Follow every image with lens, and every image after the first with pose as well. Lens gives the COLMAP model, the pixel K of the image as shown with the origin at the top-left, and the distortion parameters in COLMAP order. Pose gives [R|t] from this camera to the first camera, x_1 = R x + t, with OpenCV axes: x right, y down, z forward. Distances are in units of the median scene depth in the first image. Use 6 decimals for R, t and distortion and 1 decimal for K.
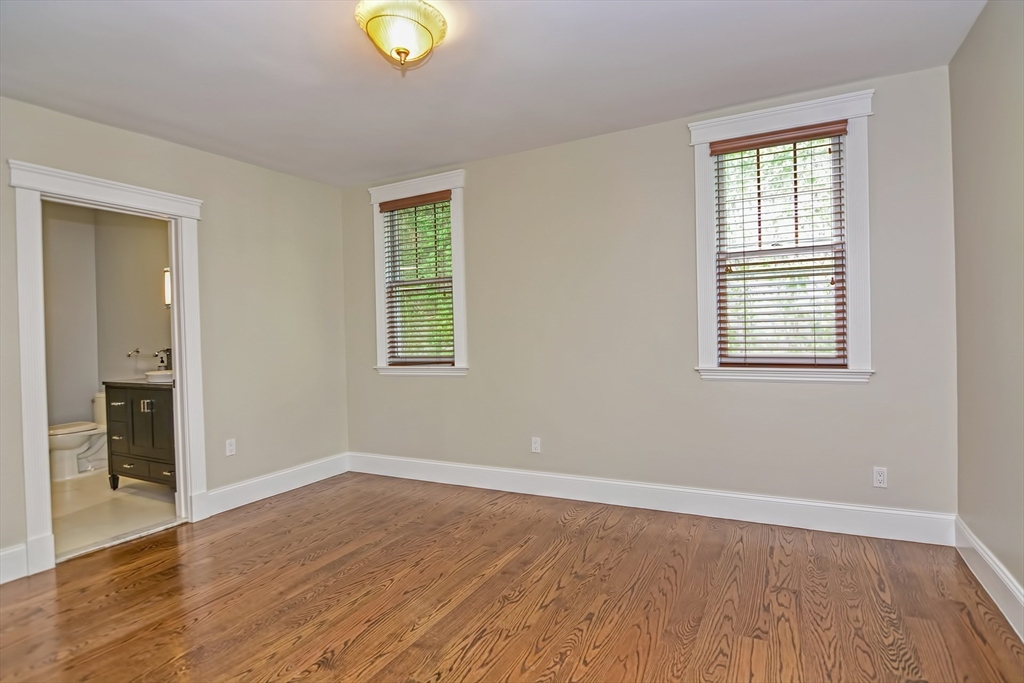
lens RADIAL K [[534.7, 0, 512.0], [0, 534.7, 341.5], [0, 0, 1]] dist [-0.001880, -0.000567]
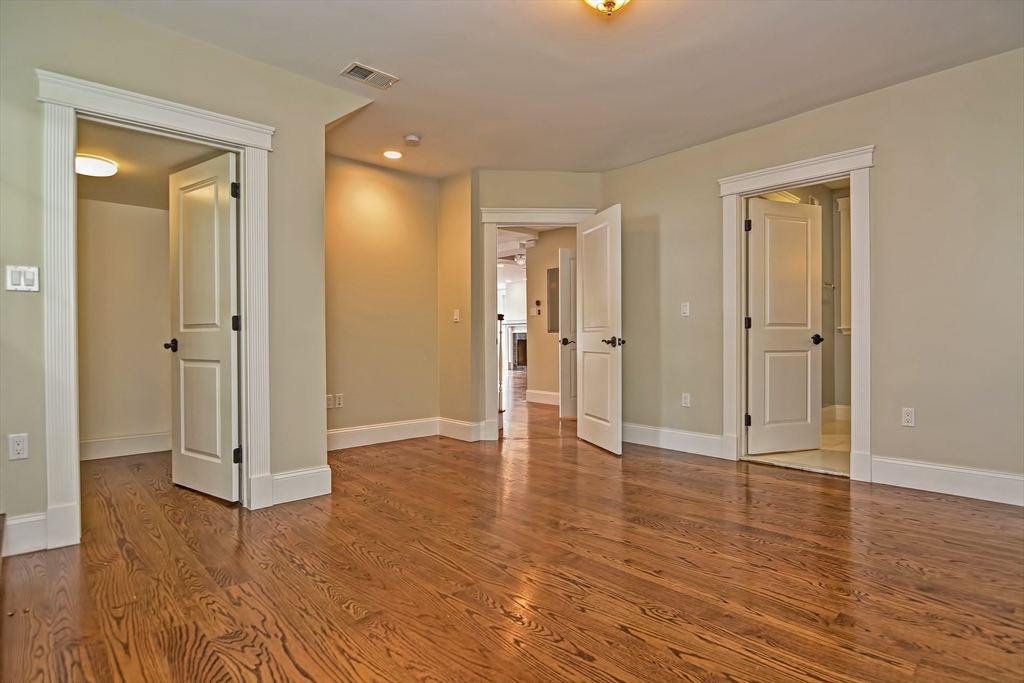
lens RADIAL K [[534.7, 0, 512.0], [0, 534.7, 341.5], [0, 0, 1]] dist [-0.001880, -0.000567]
pose [[-0.350089, 0.026021, -0.936355, 0.707372], [0.005382, 0.999653, 0.025768, 0.071081], [0.936701, 0.003982, -0.350108, 0.988476]]
